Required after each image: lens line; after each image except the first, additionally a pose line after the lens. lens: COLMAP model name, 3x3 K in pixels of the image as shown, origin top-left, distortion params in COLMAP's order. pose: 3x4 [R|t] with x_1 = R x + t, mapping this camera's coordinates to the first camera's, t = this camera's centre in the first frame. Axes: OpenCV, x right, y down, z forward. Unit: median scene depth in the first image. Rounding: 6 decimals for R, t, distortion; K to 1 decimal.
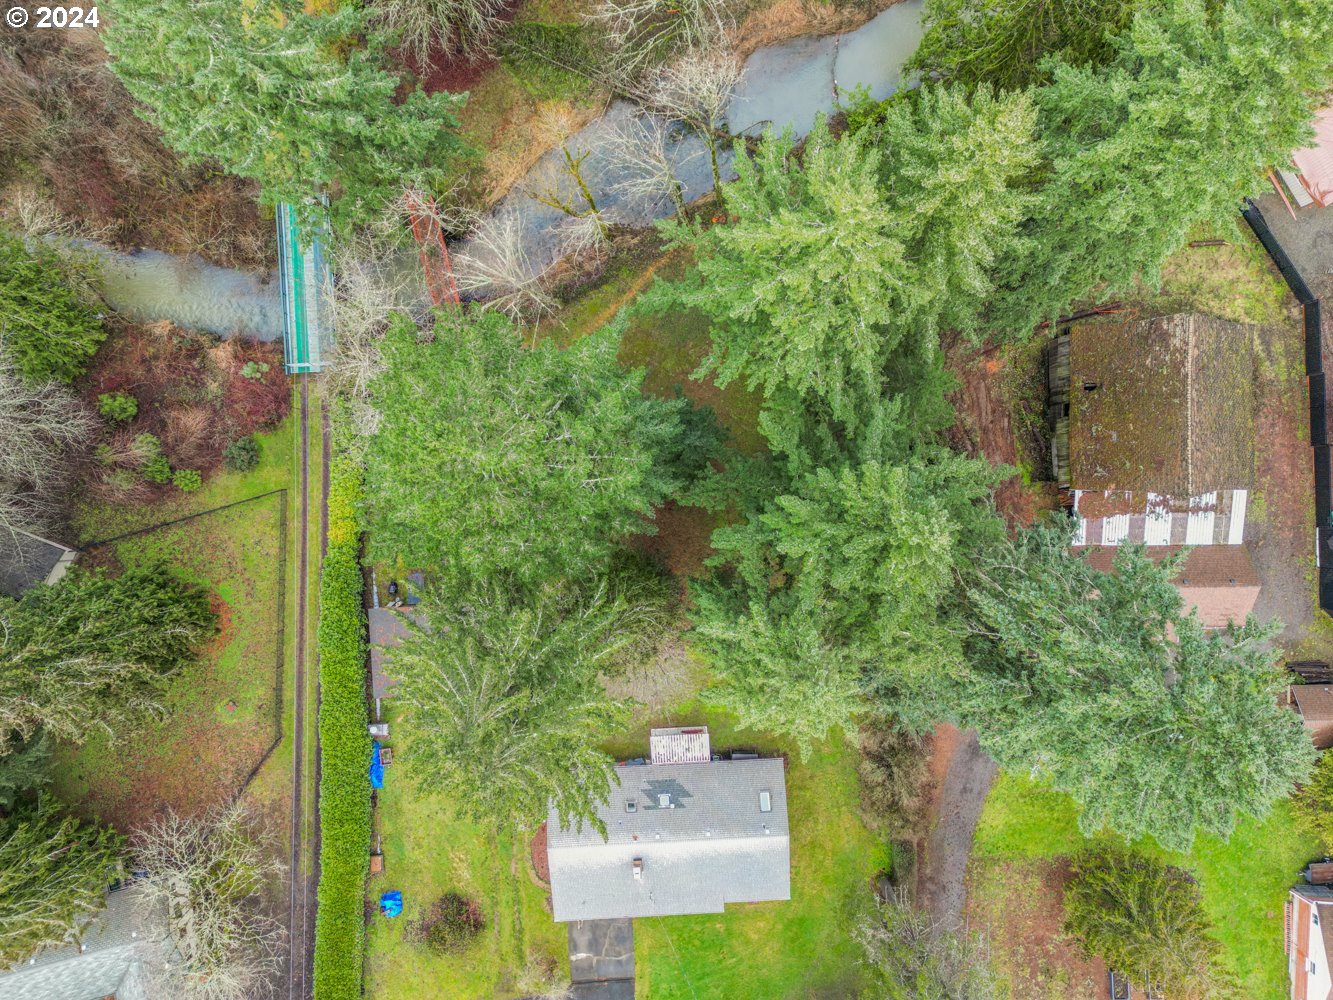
lens RADIAL K [[1041.6, 0, 666.7], [0, 1041.6, 503.7], [0, 0, 1]] dist [0.034329, -0.001035]
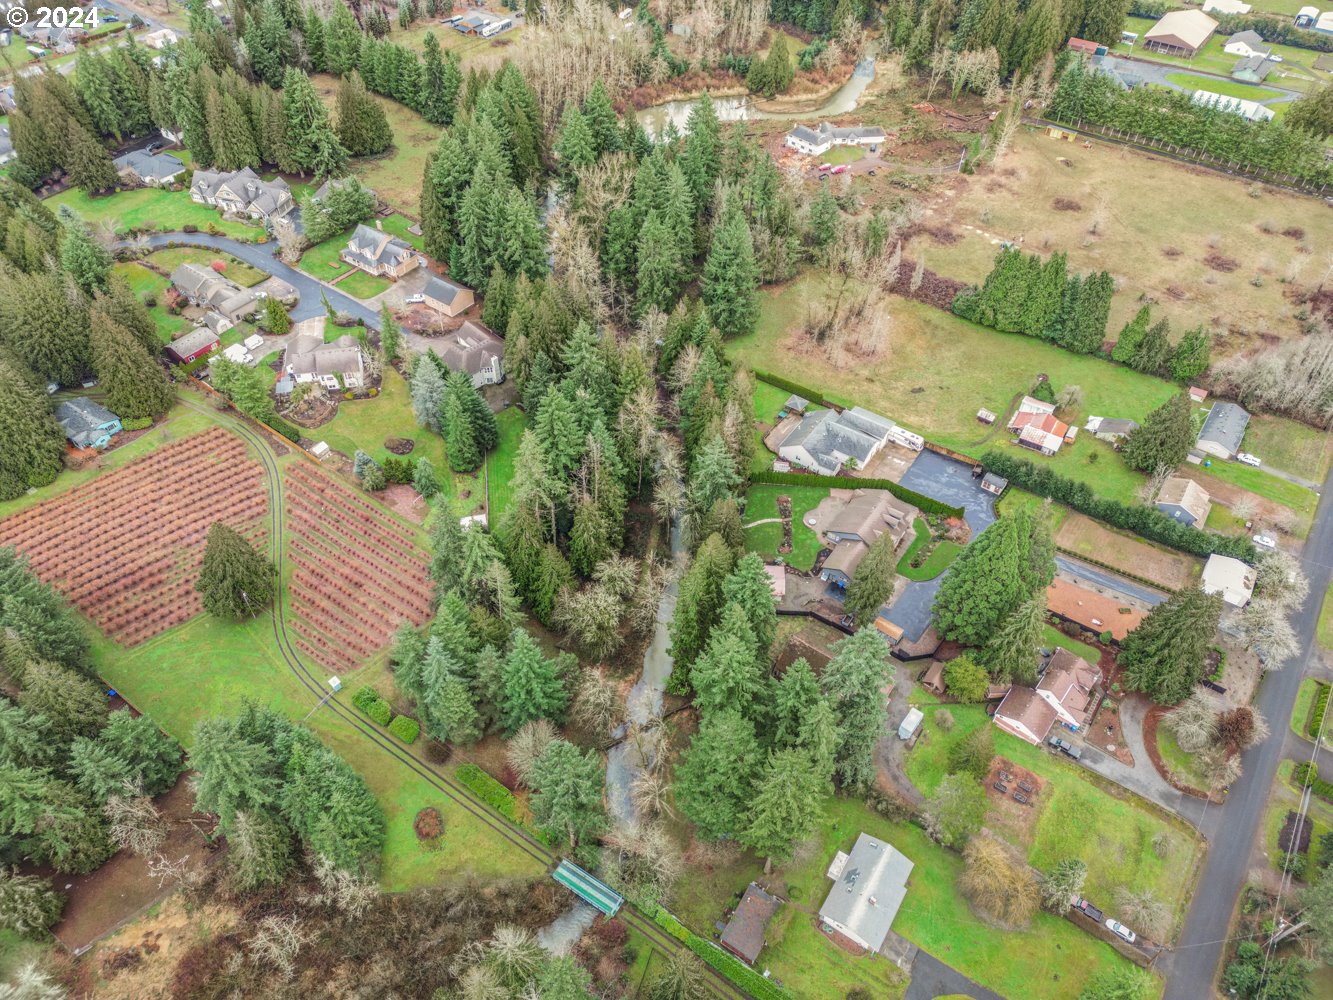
lens RADIAL K [[944.3, 0, 669.2], [0, 944.3, 500.3], [0, 0, 1]] dist [0.063210, -0.000197]
pose [[0.589582, -0.586628, 0.555213, -0.969586], [0.807697, 0.431840, -0.401422, 0.444168], [-0.004278, 0.685115, 0.728423, -1.227465]]
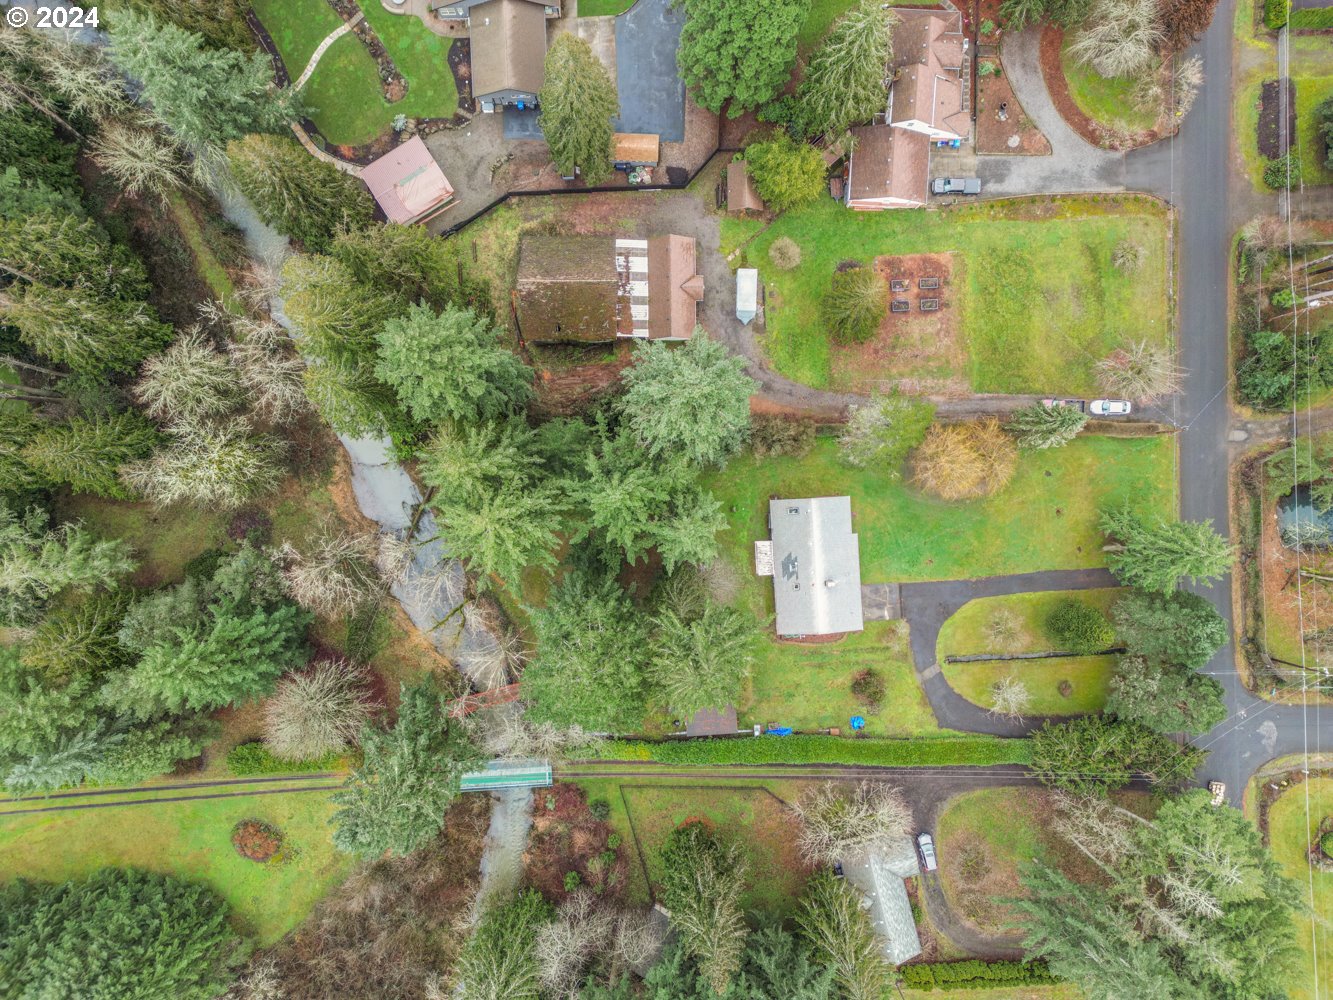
lens RADIAL K [[944.3, 0, 669.2], [0, 944.3, 500.3], [0, 0, 1]] dist [0.063210, -0.000197]
pose [[-0.003681, -0.999950, -0.009261, 0.125357], [0.999993, -0.003673, -0.000911, 0.074323], [0.000877, -0.009264, 0.999957, -0.587140]]
